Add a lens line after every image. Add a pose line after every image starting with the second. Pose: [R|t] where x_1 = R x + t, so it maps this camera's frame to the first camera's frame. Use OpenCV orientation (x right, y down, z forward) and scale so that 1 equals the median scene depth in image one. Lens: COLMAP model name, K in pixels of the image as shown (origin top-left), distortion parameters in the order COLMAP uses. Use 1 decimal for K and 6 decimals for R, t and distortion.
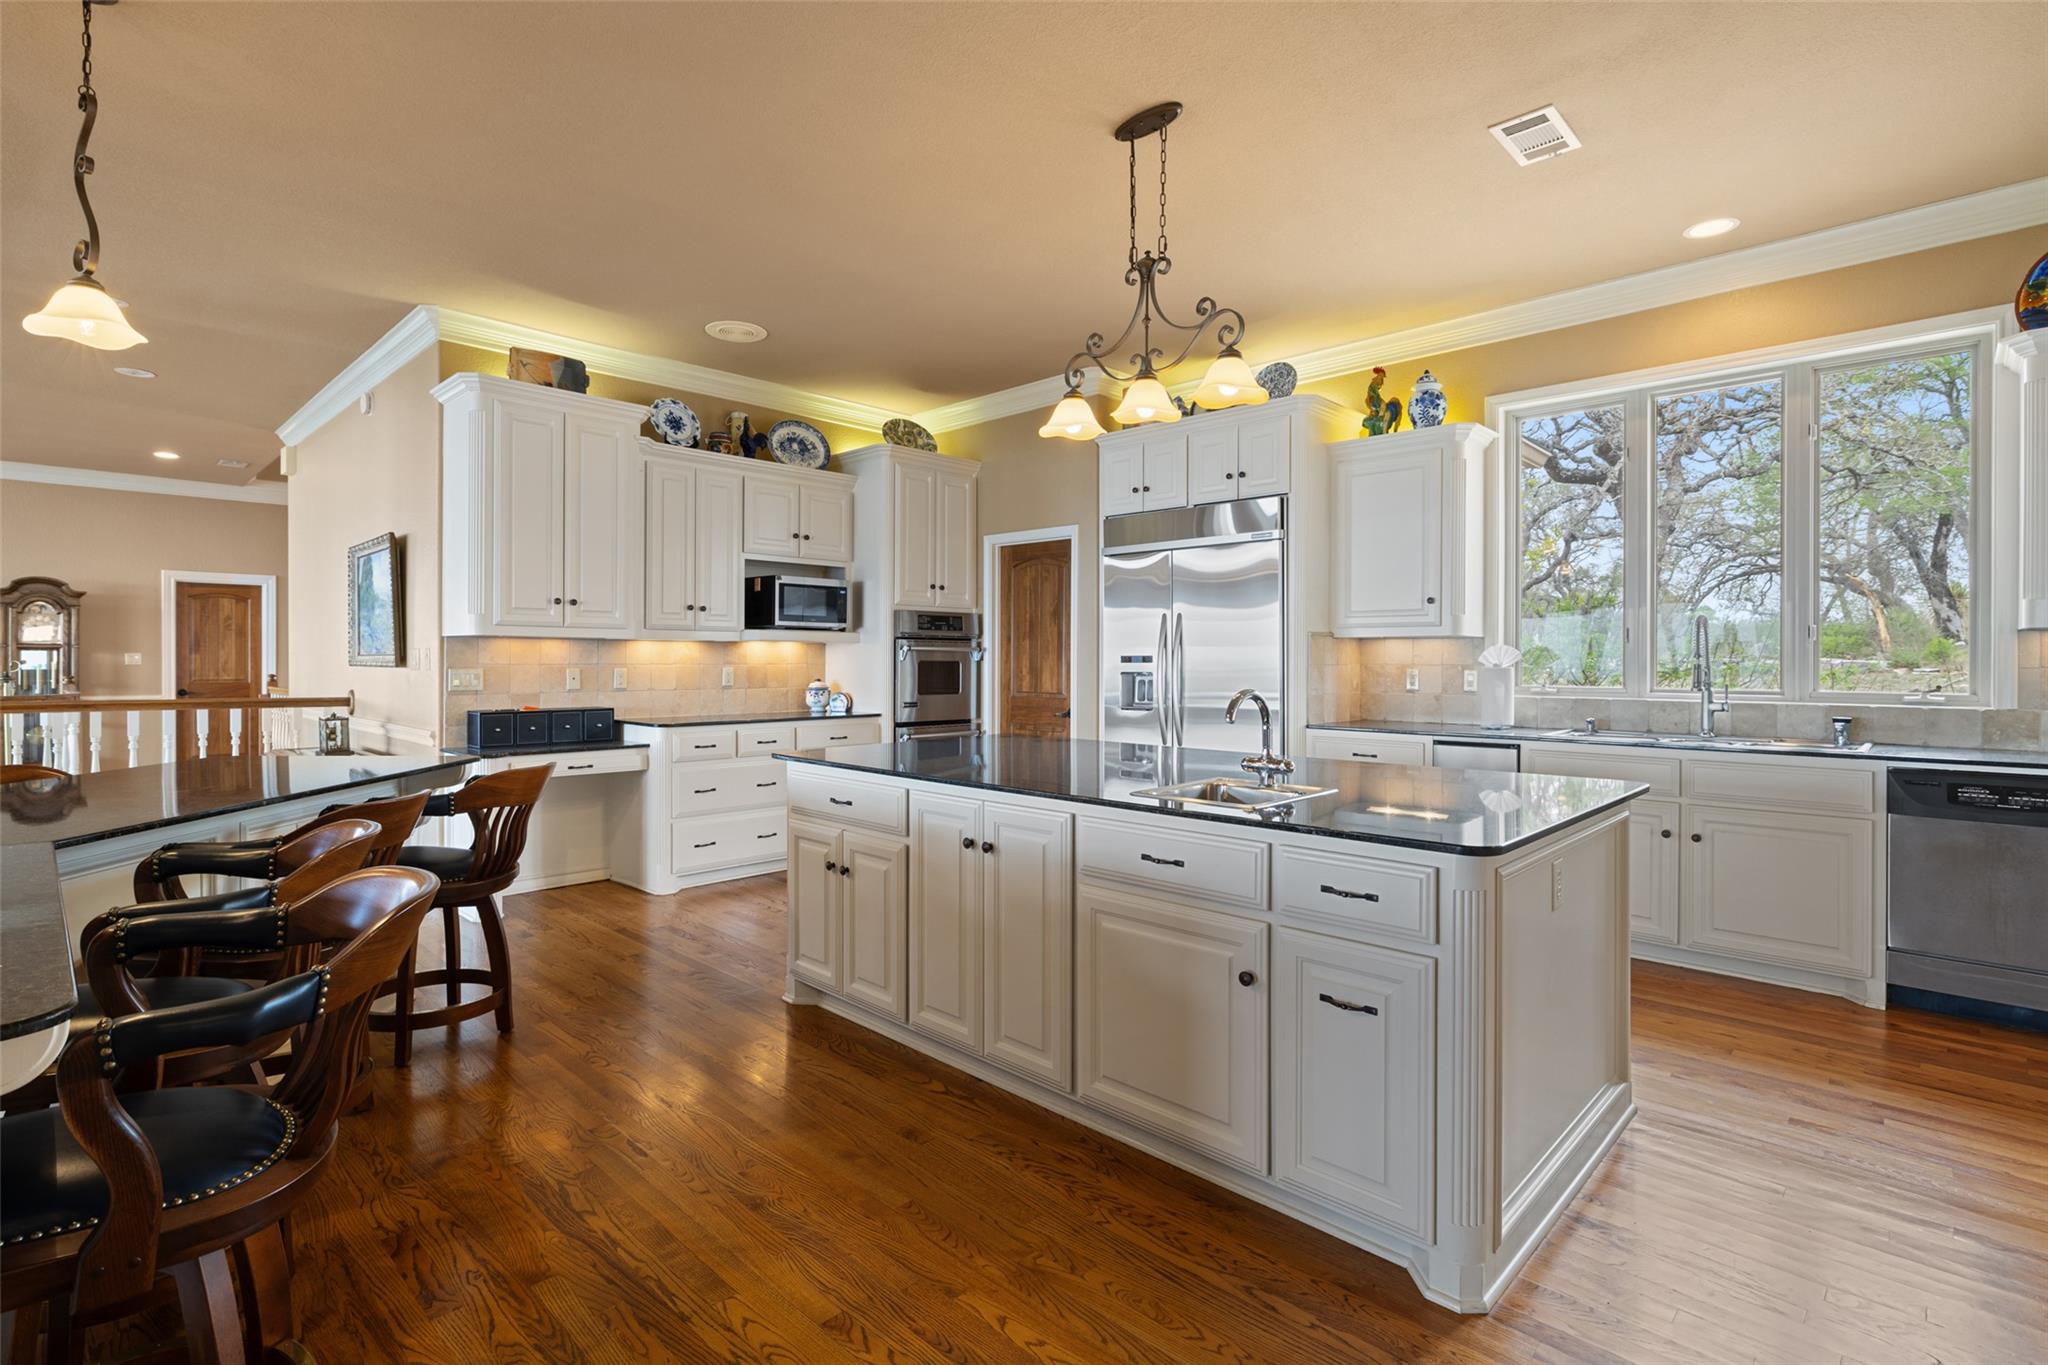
lens RADIAL K [[969.9, 0, 1026.2], [0, 969.9, 666.4], [0, 0, 1]] dist [0.000946, 0.000032]
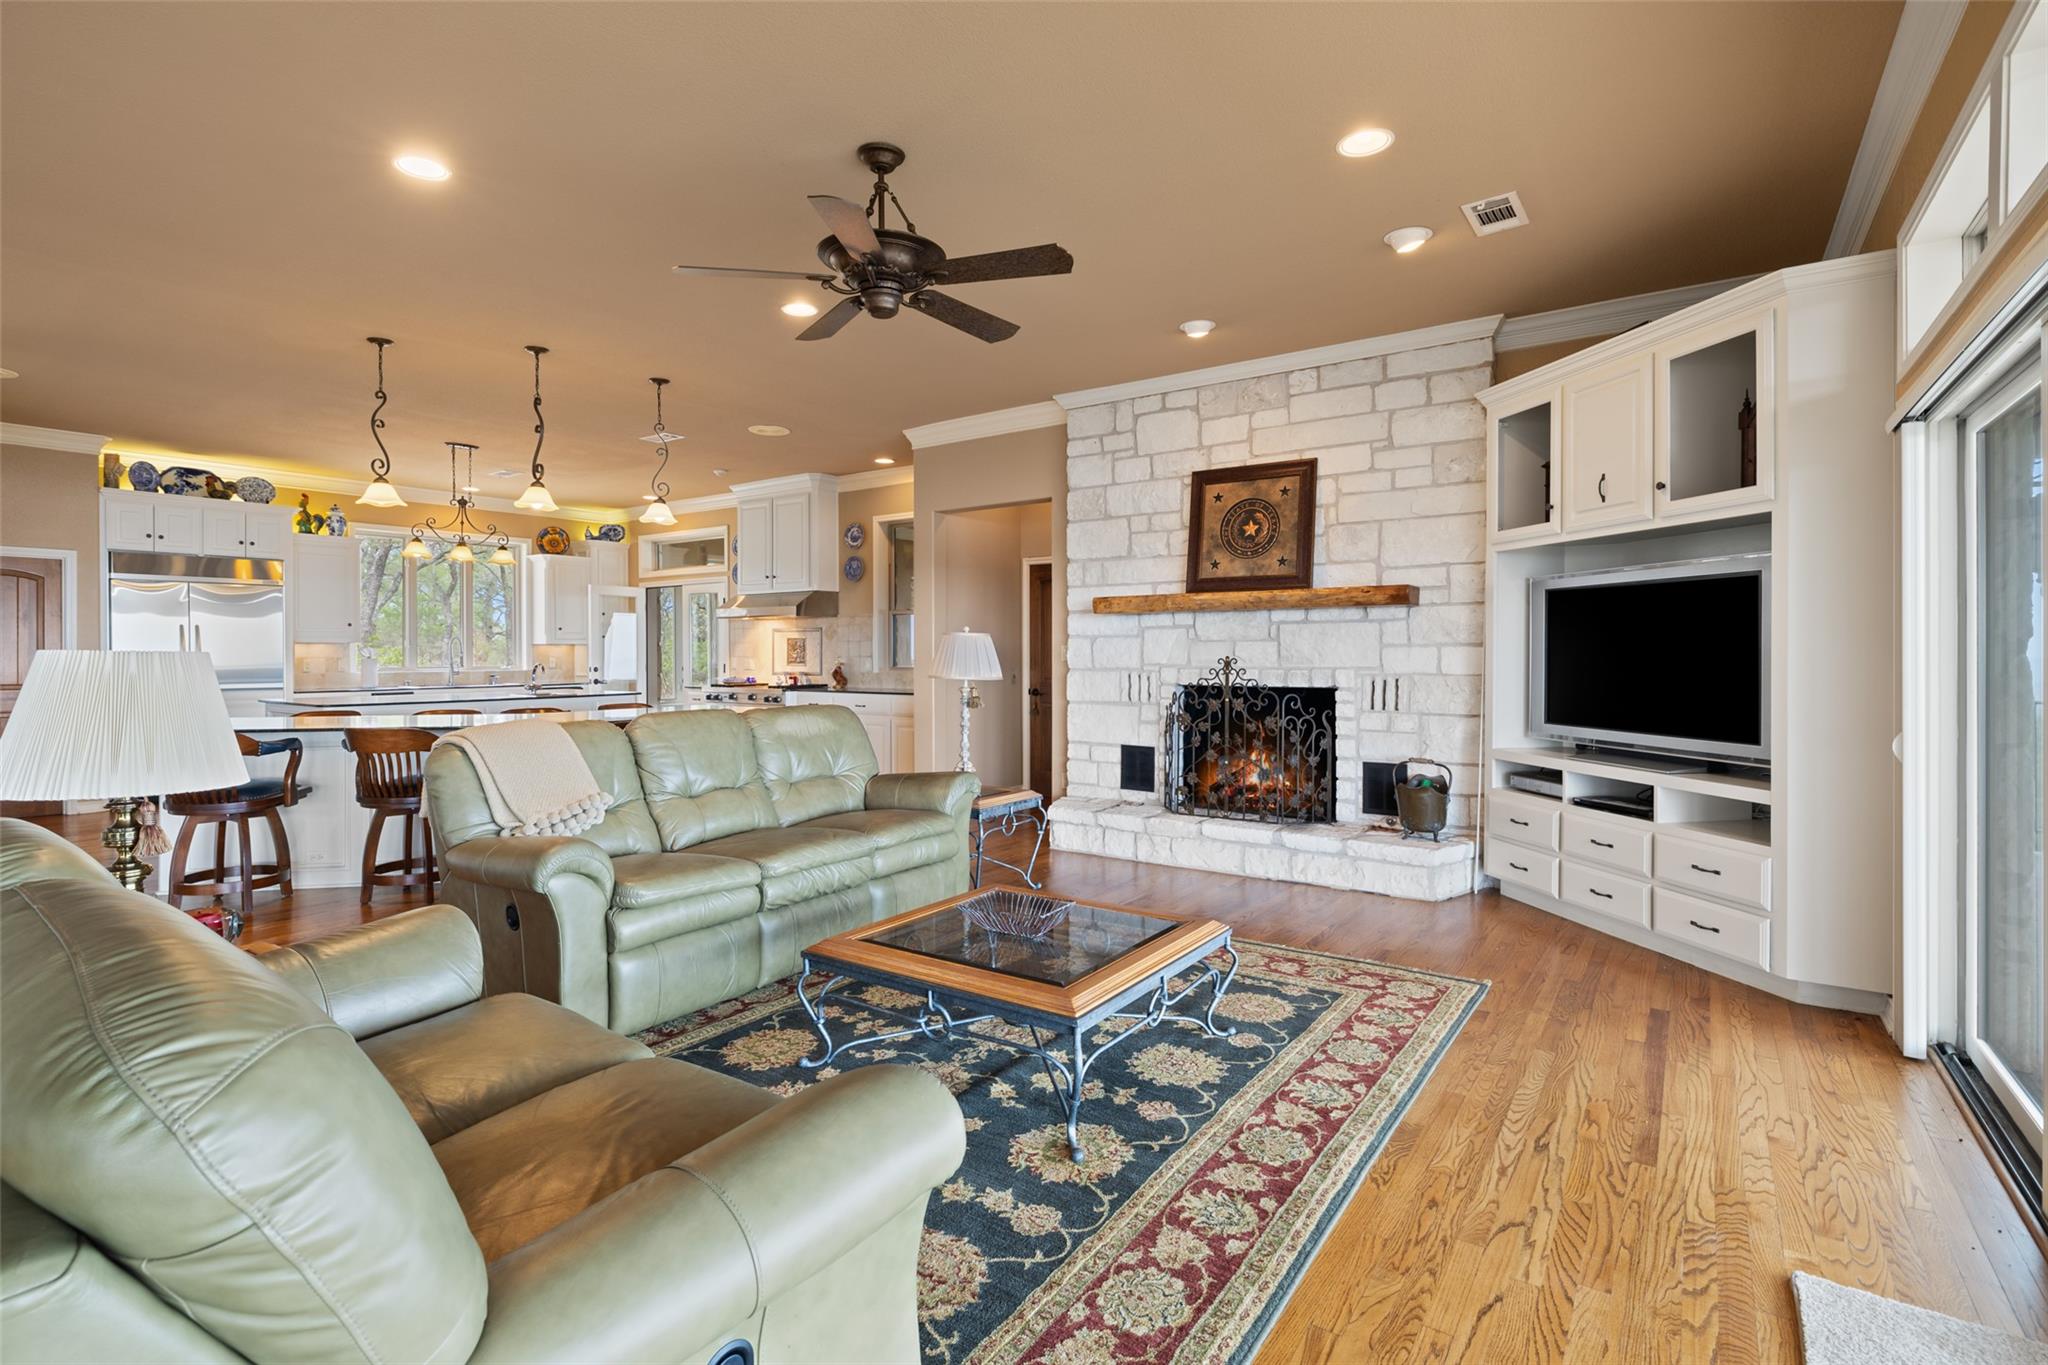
lens RADIAL K [[969.9, 0, 1026.2], [0, 969.9, 666.4], [0, 0, 1]] dist [0.000946, 0.000032]
pose [[-0.165691, -0.013550, 0.986085, -1.607639], [0.001908, 0.999899, 0.014061, -0.012299], [-0.986176, 0.004212, -0.165648, -0.010297]]
